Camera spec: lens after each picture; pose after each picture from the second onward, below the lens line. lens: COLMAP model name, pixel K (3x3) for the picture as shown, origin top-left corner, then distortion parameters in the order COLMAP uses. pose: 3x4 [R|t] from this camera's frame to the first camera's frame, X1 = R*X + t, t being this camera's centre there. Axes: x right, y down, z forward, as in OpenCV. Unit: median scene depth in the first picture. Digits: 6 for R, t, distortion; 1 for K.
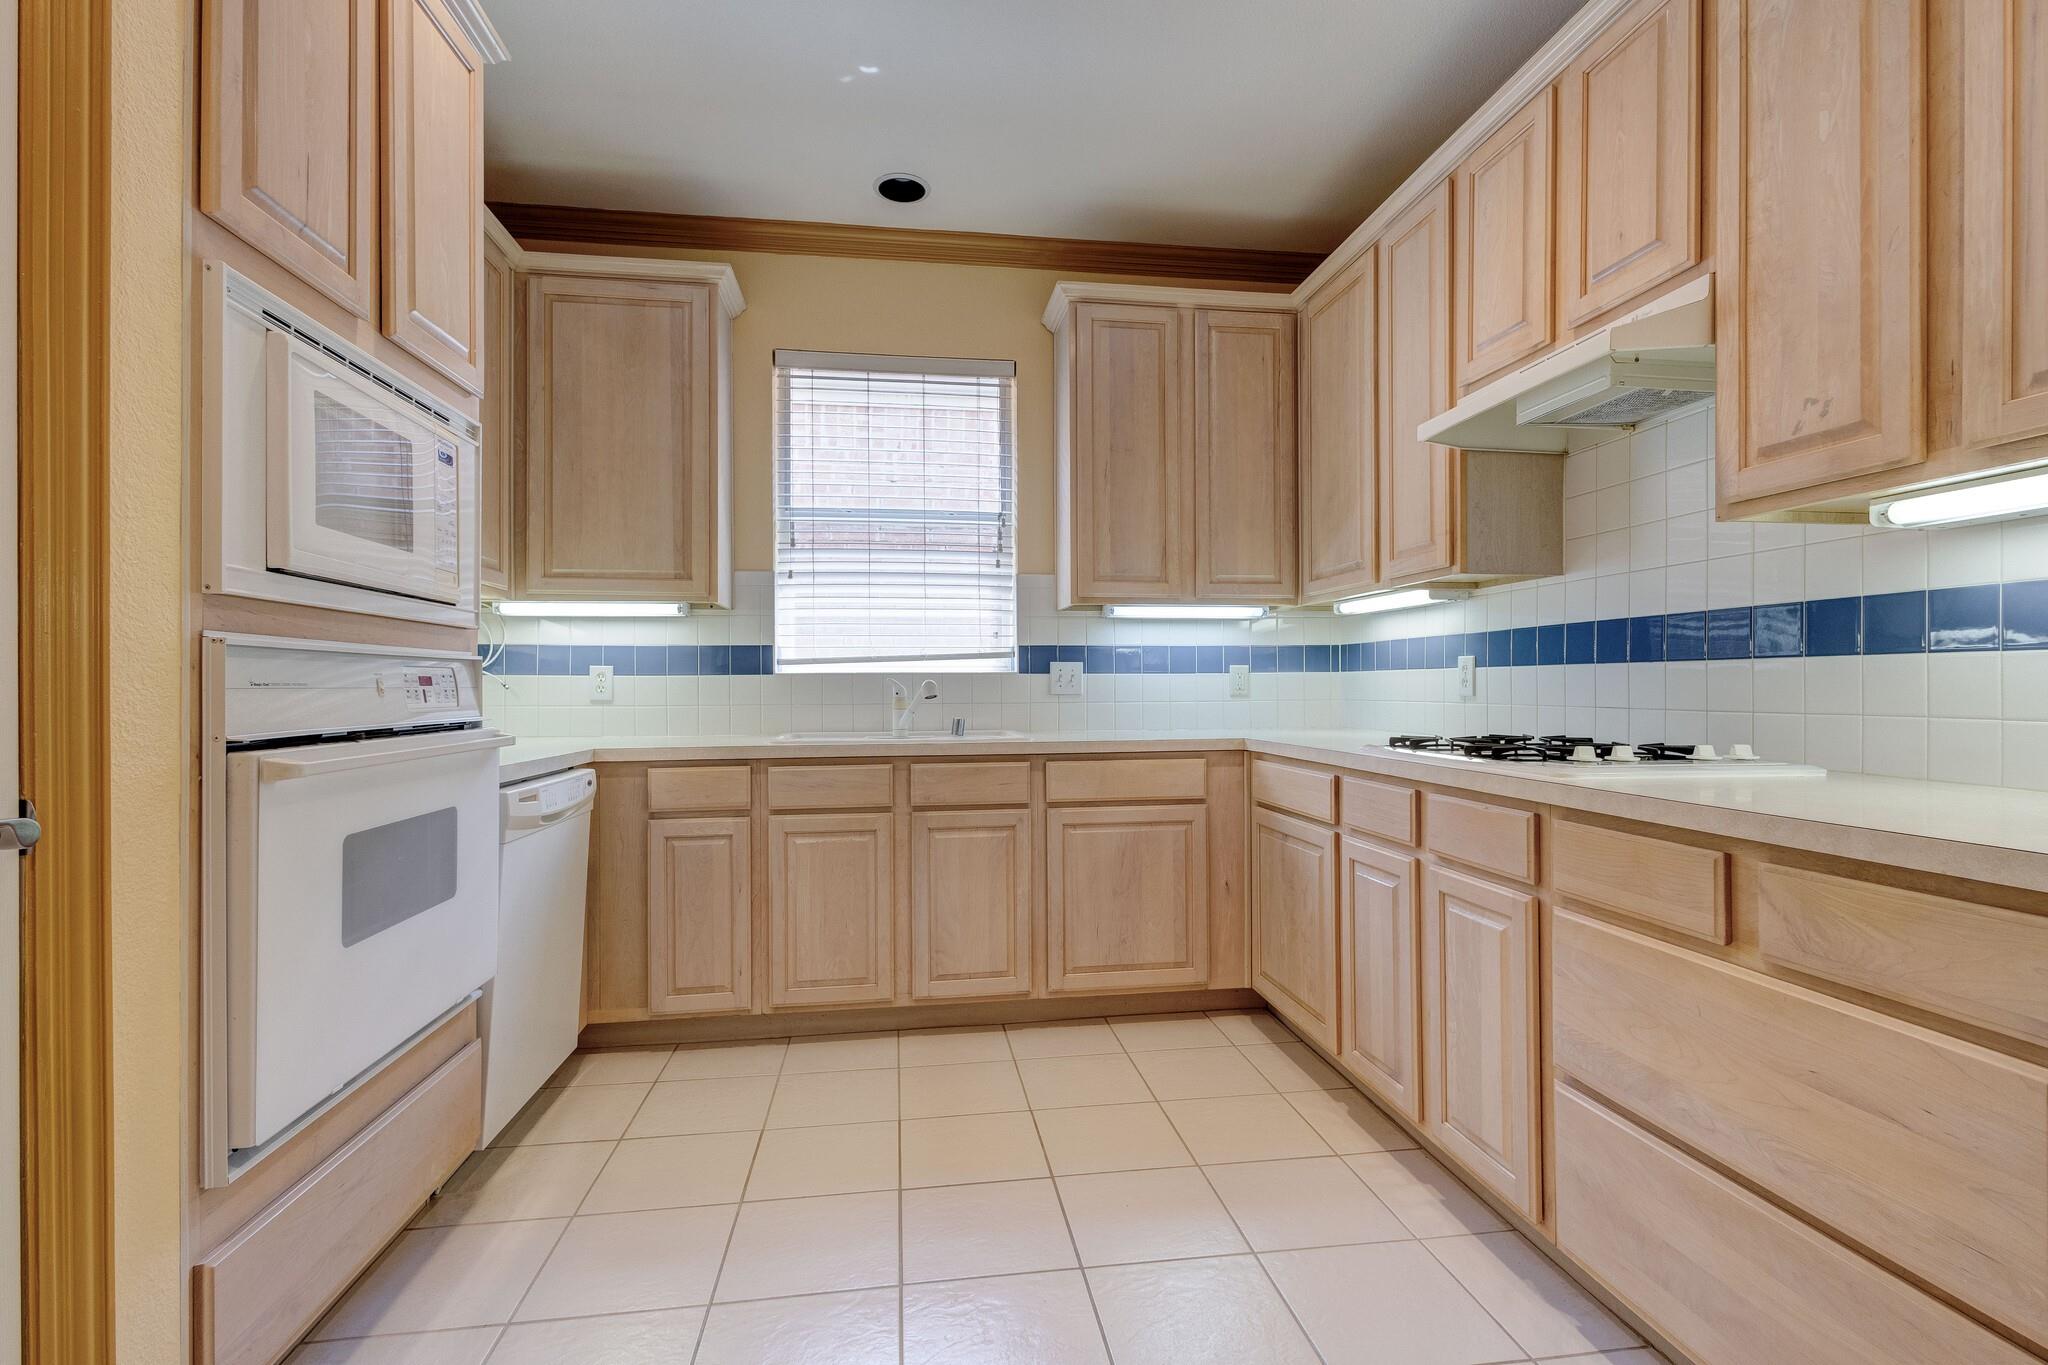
lens RADIAL K [[944.6, 0, 1019.9], [0, 944.6, 682.2], [0, 0, 1]] dist [0.011035, -0.003062]
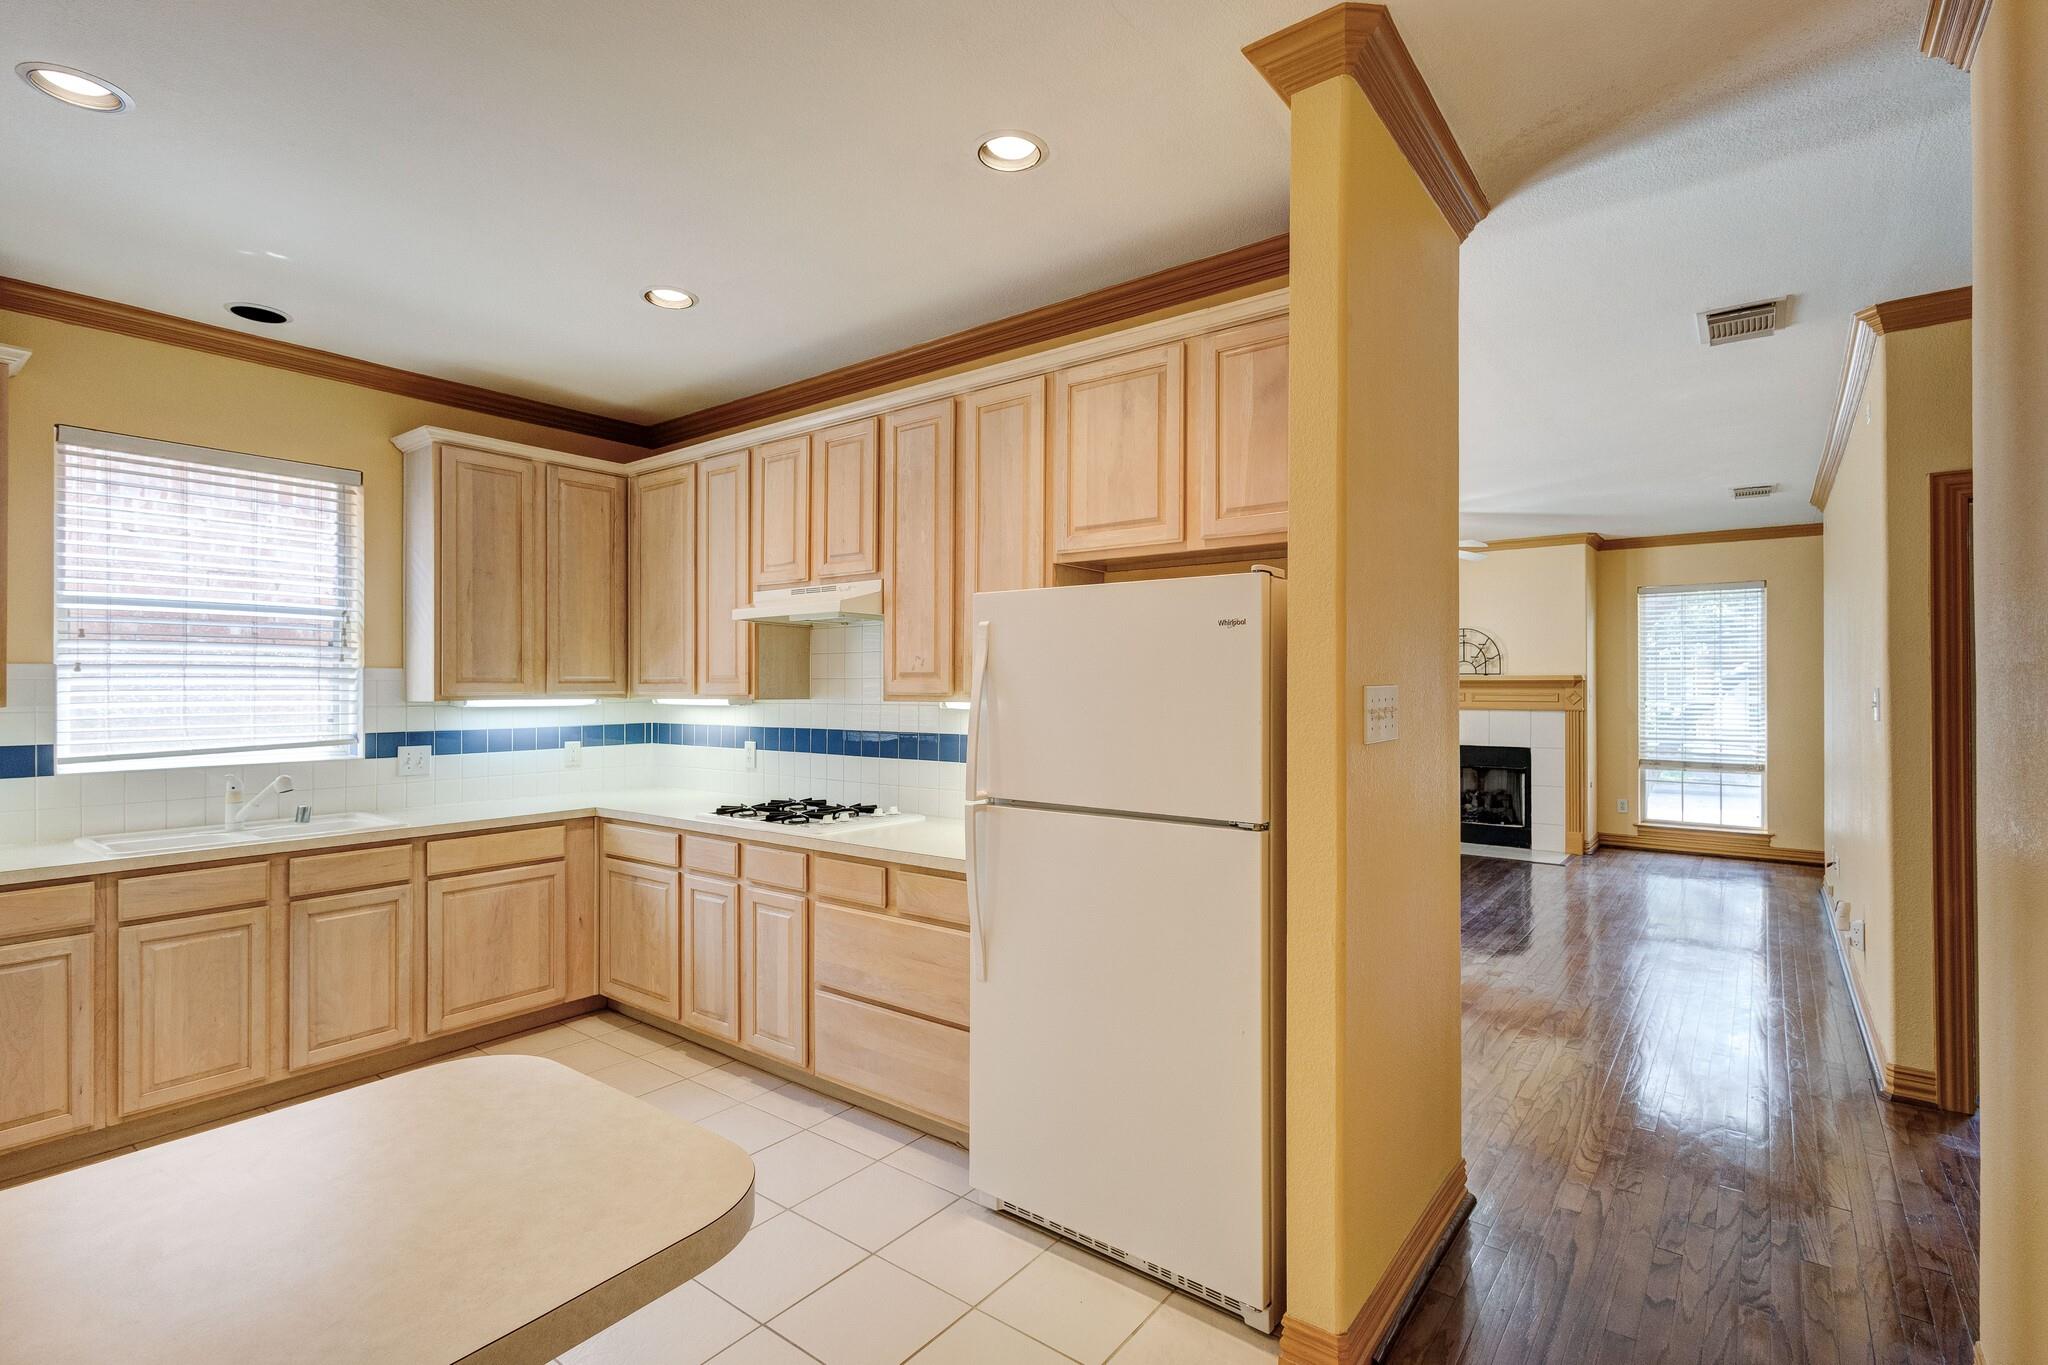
lens RADIAL K [[944.6, 0, 1023.1], [0, 944.6, 684.2], [0, 0, 1]] dist [0.011035, -0.003062]
pose [[0.711399, 0.008213, 0.702740, -0.289134], [-0.004758, 0.999965, -0.006871, -0.114364], [-0.702772, 0.001545, 0.711413, -0.394061]]
